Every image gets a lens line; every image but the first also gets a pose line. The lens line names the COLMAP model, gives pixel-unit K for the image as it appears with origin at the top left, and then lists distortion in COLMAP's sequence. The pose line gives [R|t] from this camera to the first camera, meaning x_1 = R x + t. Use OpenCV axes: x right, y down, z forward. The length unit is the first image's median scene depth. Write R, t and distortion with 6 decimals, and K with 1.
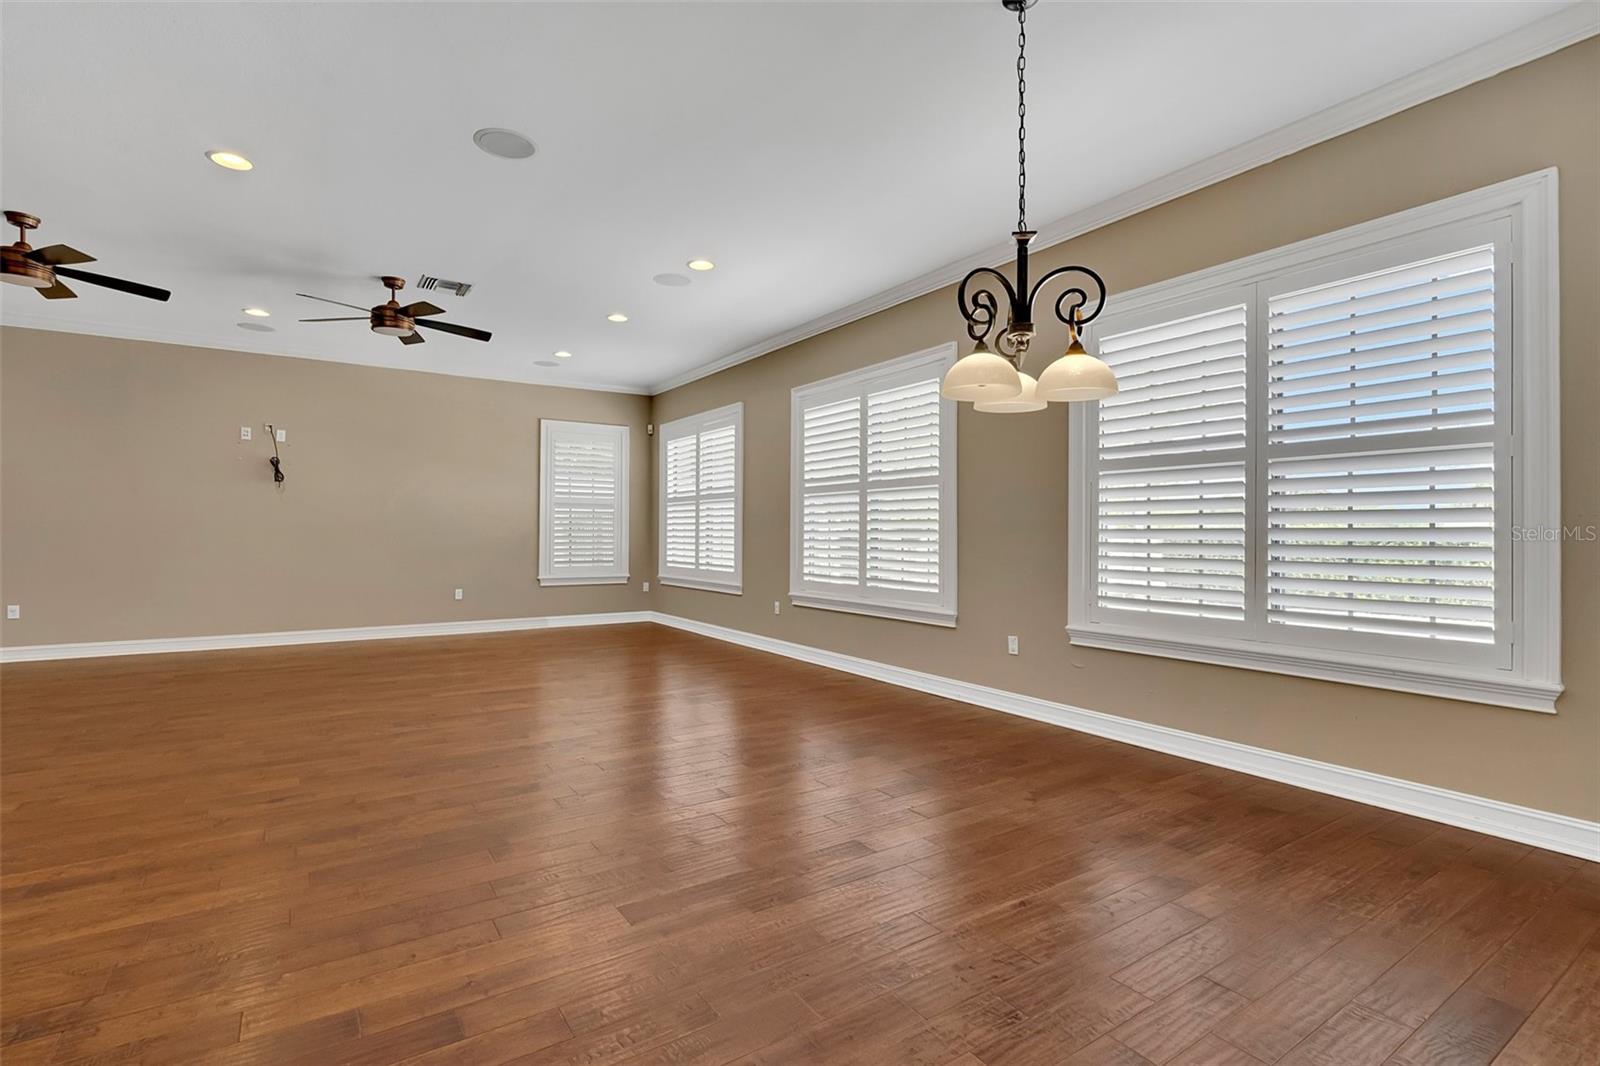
lens RADIAL K [[736.0, 0, 753.6], [0, 736.0, 537.3], [0, 0, 1]] dist [-0.000805, 0.000296]
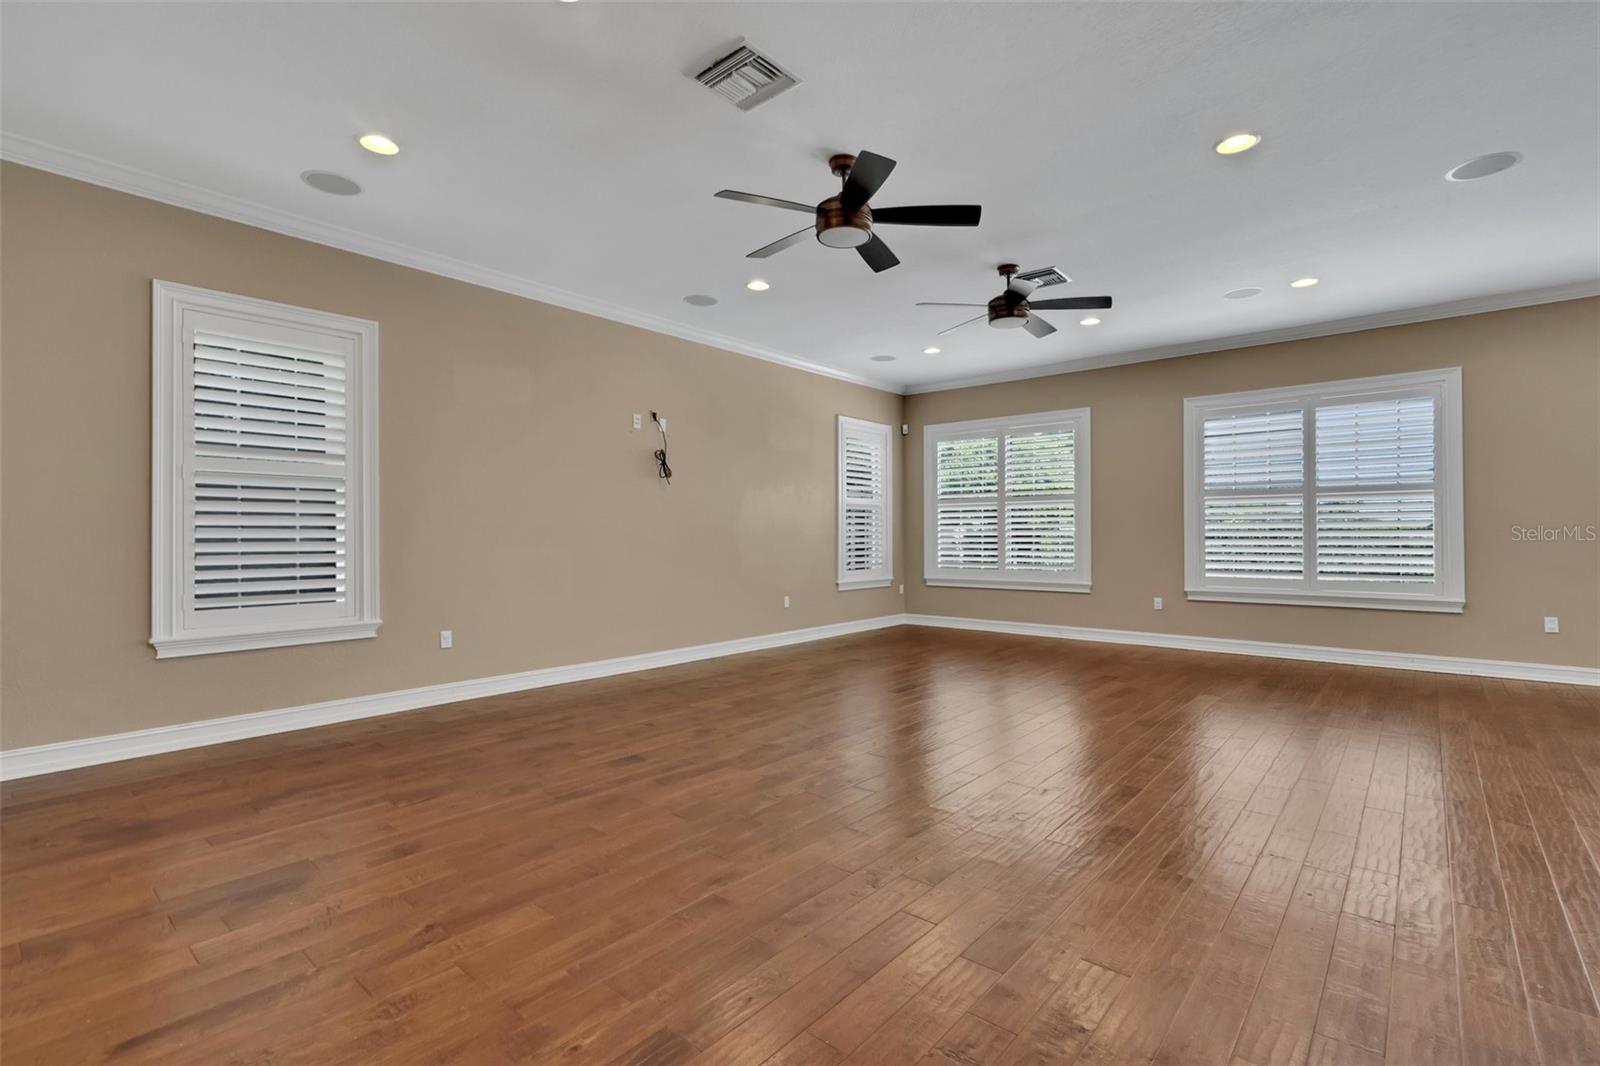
lens RADIAL K [[736.0, 0, 791.7], [0, 736.0, 529.0], [0, 0, 1]] dist [-0.000805, 0.000296]
pose [[0.956968, -0.003721, 0.290170, -1.036519], [0.008804, 0.999830, -0.016215, 0.001009], [-0.290060, 0.018072, 0.956838, 0.176054]]
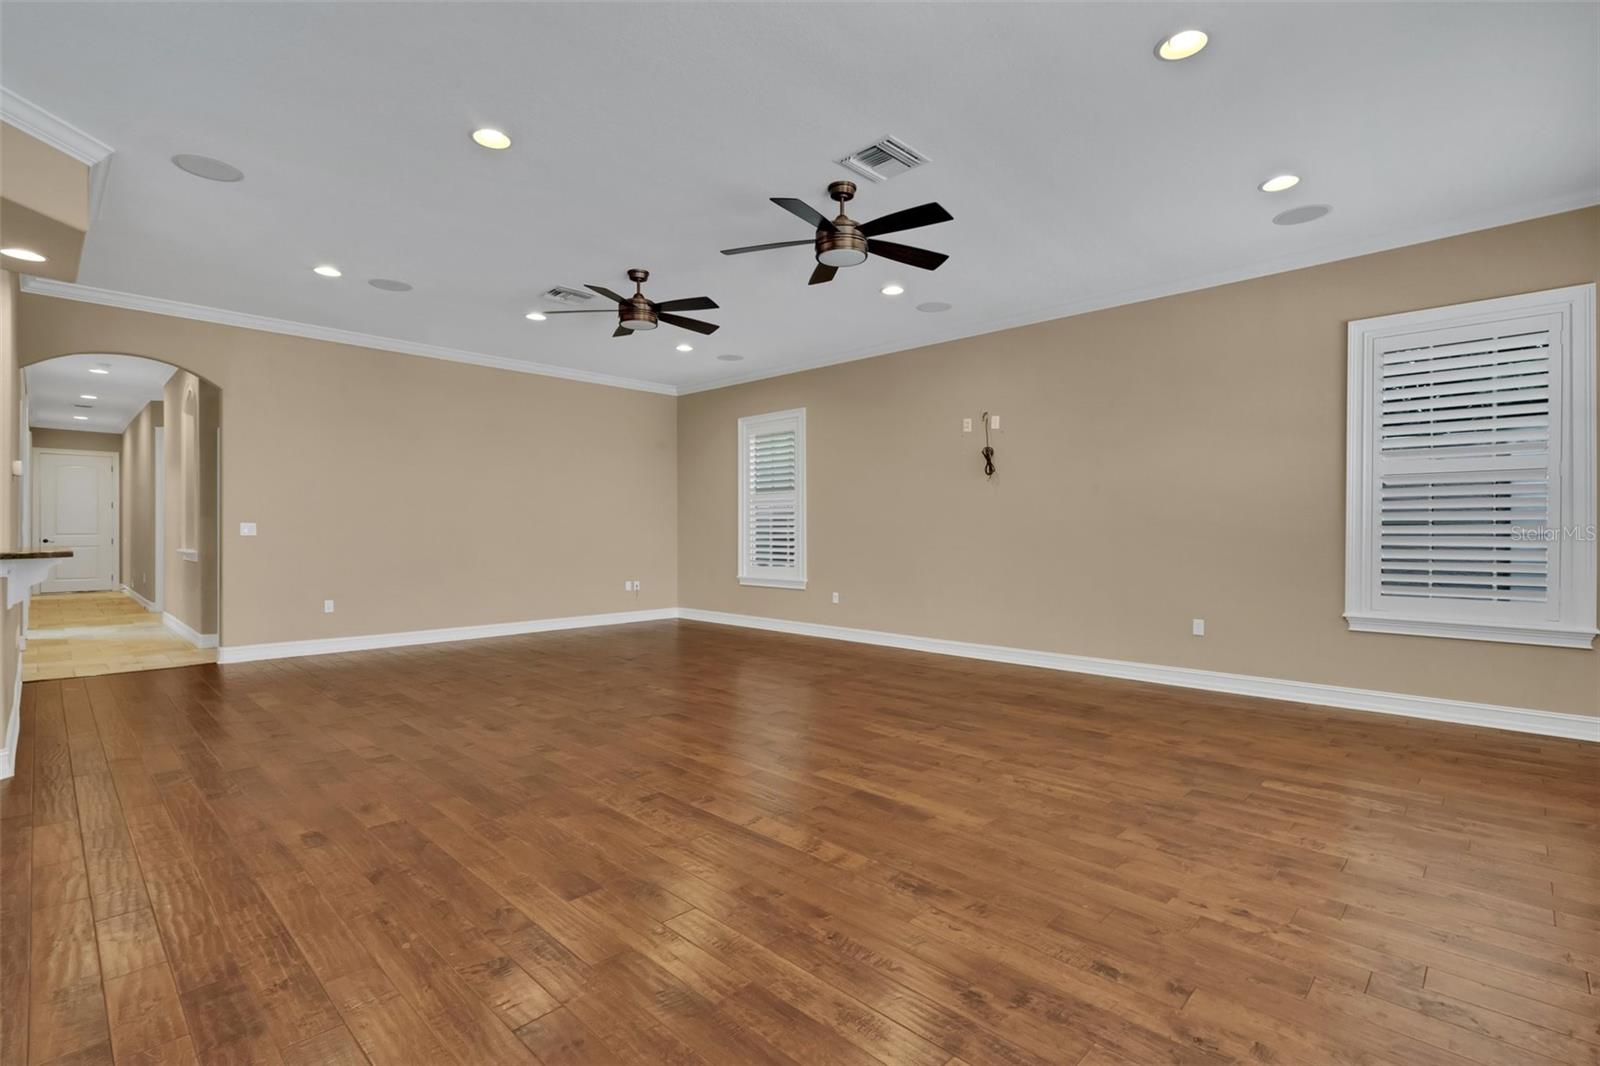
lens RADIAL K [[736.0, 0, 806.8], [0, 736.0, 529.2], [0, 0, 1]] dist [-0.000805, 0.000296]
pose [[0.248433, -0.004821, -0.968637, 0.213409], [-0.006105, 0.999960, -0.006542, -0.003034], [0.968630, 0.007539, 0.248394, 0.778422]]
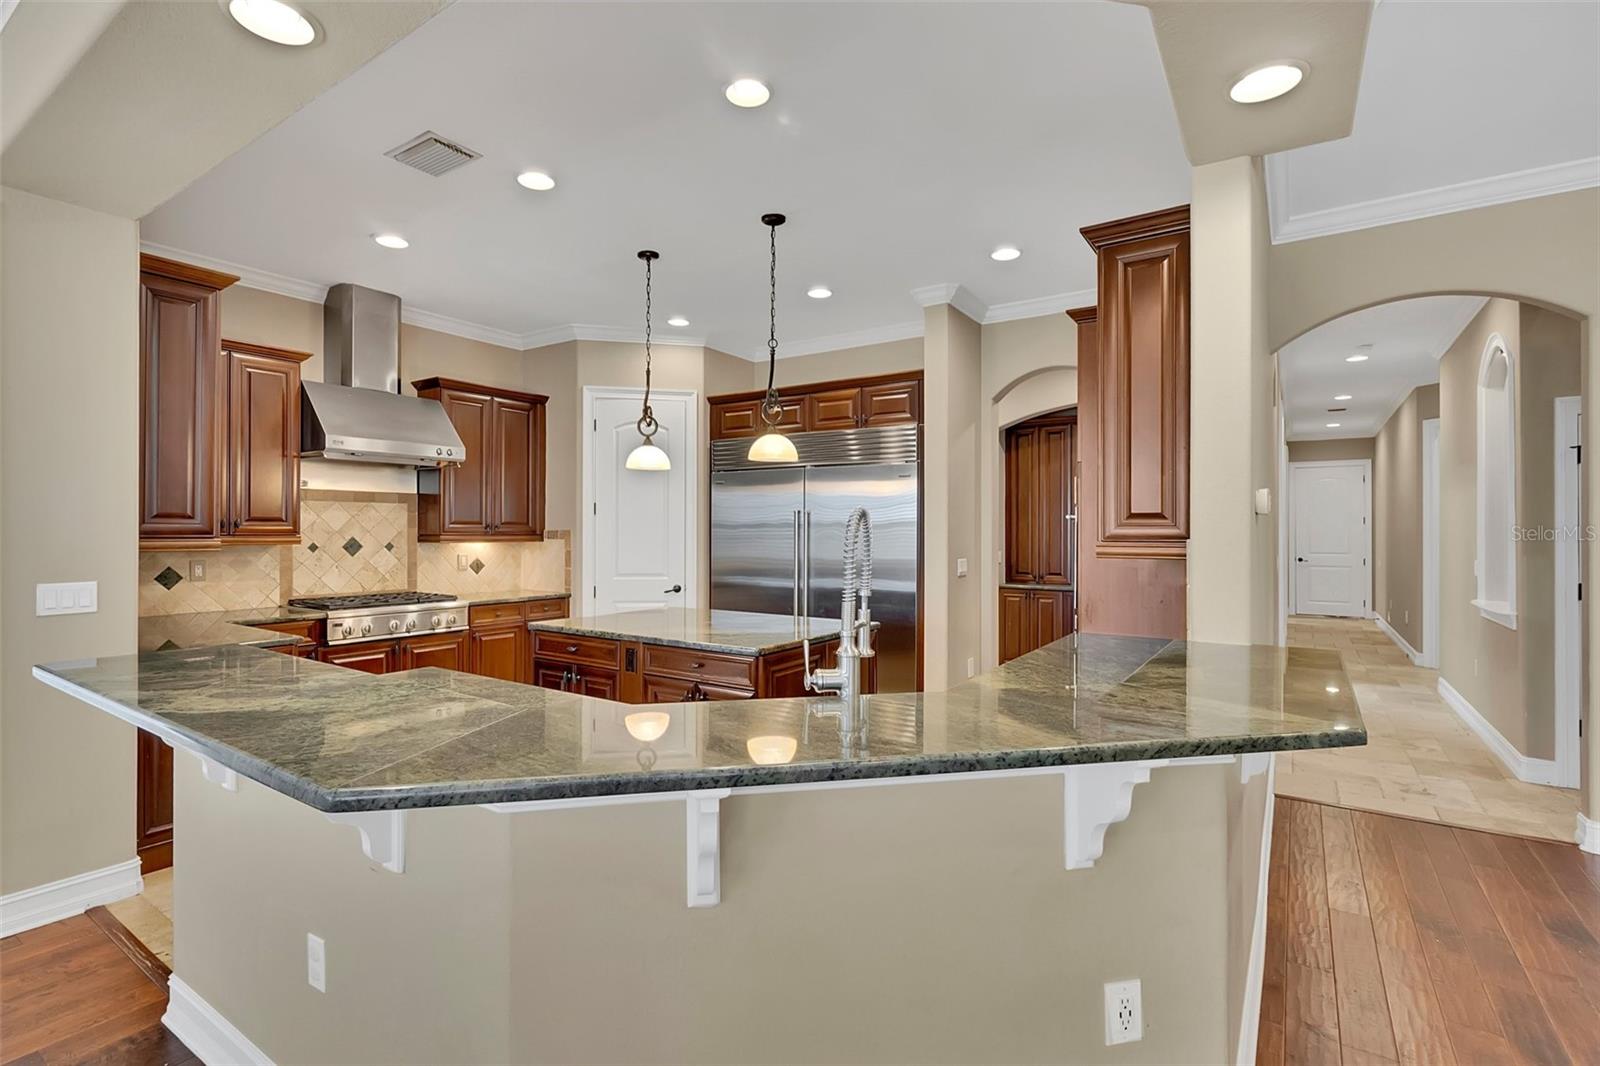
lens RADIAL K [[736.0, 0, 810.1], [0, 736.0, 536.6], [0, 0, 1]] dist [-0.000805, 0.000296]
pose [[-0.908084, 0.000964, -0.418787, -0.306526], [-0.004527, 0.999916, 0.012119, -0.049667], [0.418764, 0.012901, -0.908003, 0.456140]]
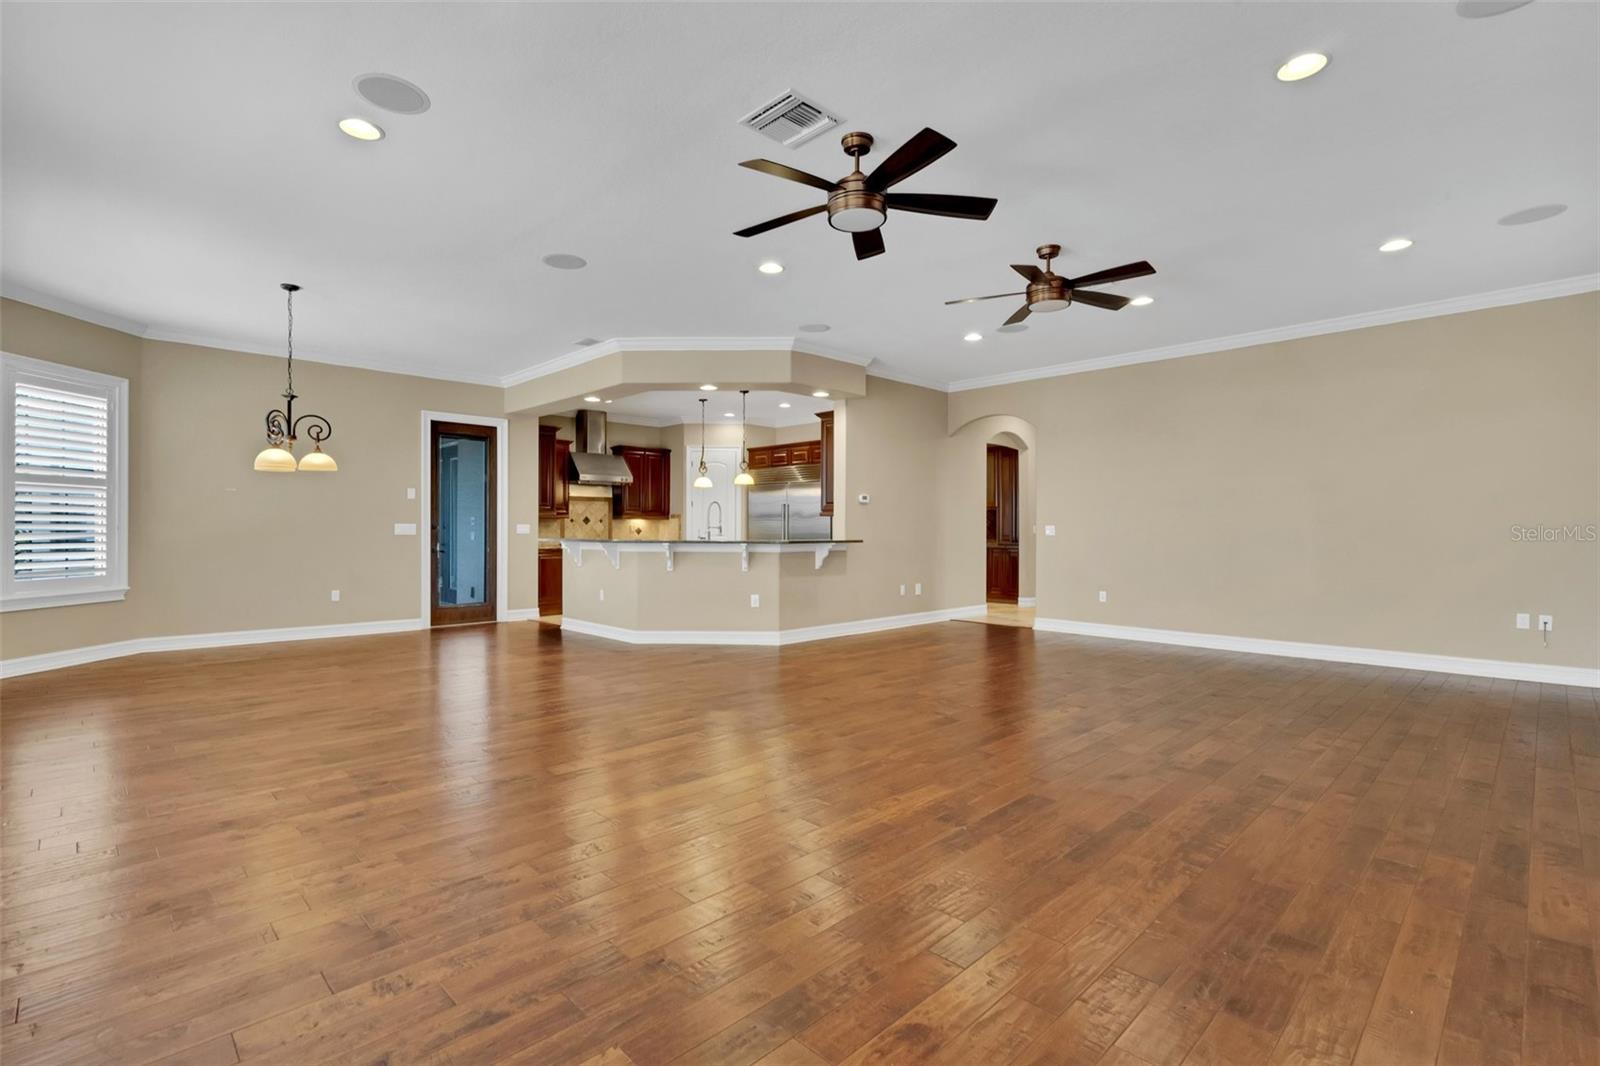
lens RADIAL K [[736.0, 0, 795.0], [0, 736.0, 533.7], [0, 0, 1]] dist [-0.000805, 0.000296]
pose [[-0.975809, -0.003082, -0.218604, -0.293627], [-0.005581, 0.999926, 0.010813, -0.011257], [0.218554, 0.011772, -0.975754, 1.609694]]
